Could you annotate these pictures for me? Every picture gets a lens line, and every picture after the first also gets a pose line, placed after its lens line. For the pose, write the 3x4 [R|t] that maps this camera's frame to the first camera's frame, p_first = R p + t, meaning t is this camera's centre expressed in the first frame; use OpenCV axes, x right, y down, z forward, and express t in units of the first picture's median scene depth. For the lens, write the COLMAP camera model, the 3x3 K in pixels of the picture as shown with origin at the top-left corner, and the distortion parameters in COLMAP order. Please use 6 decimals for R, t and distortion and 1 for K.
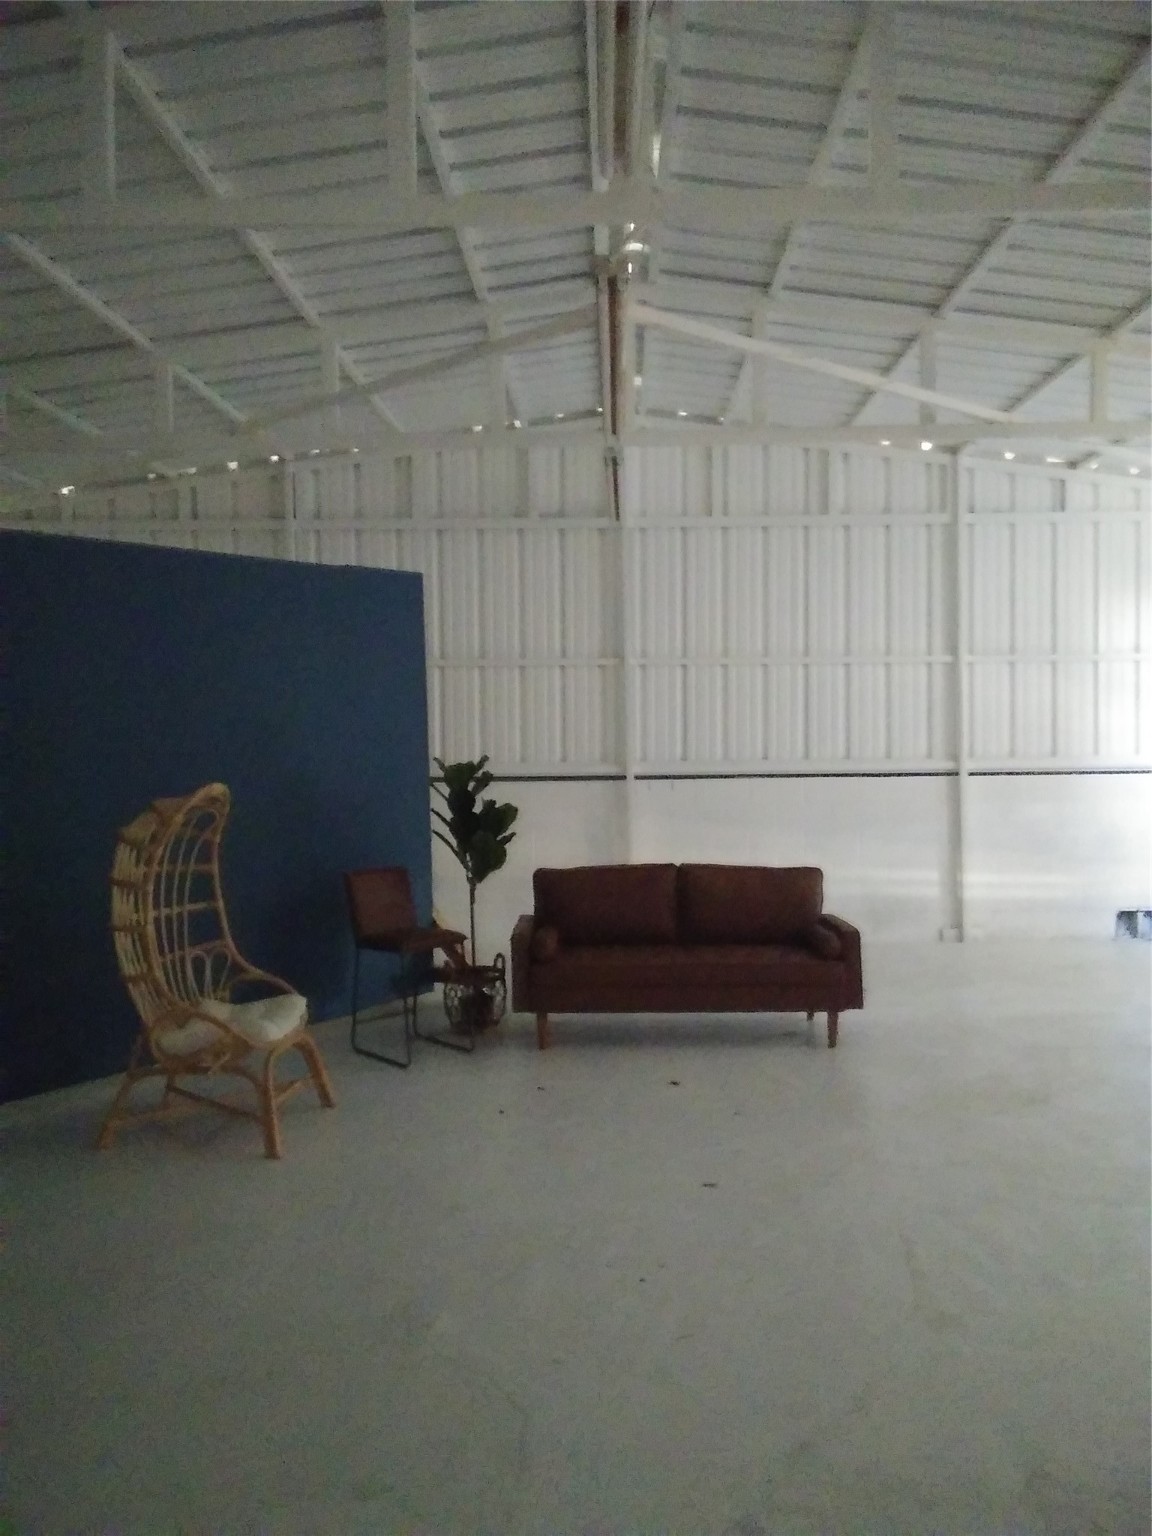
lens RADIAL K [[1366.6, 0, 576.0], [0, 1366.6, 768.0], [0, 0, 1]] dist [0.007592, 0.000802]
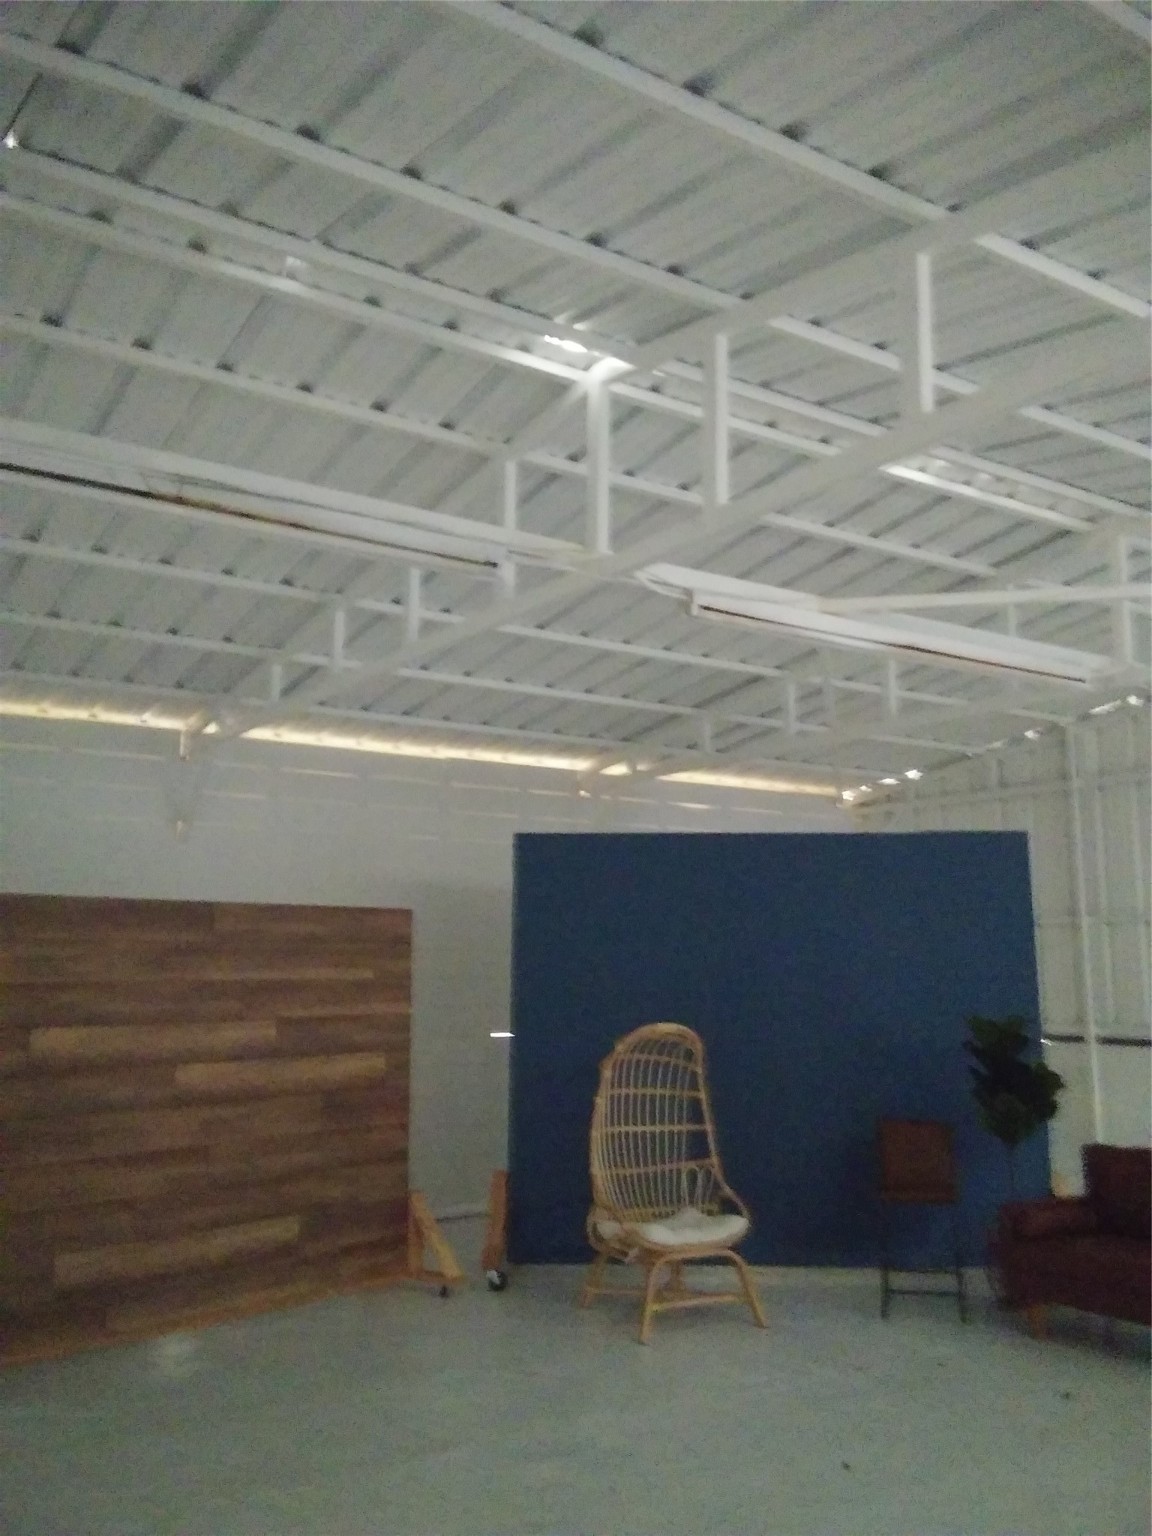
lens RADIAL K [[1357.4, 0, 576.0], [0, 1357.4, 768.0], [0, 0, 1]] dist [0.196569, -0.000215]
pose [[0.589608, -0.115791, -0.799347, 0.690964], [-0.030140, 0.985827, -0.165035, -0.010029], [0.807127, 0.121398, 0.577762, 0.155268]]
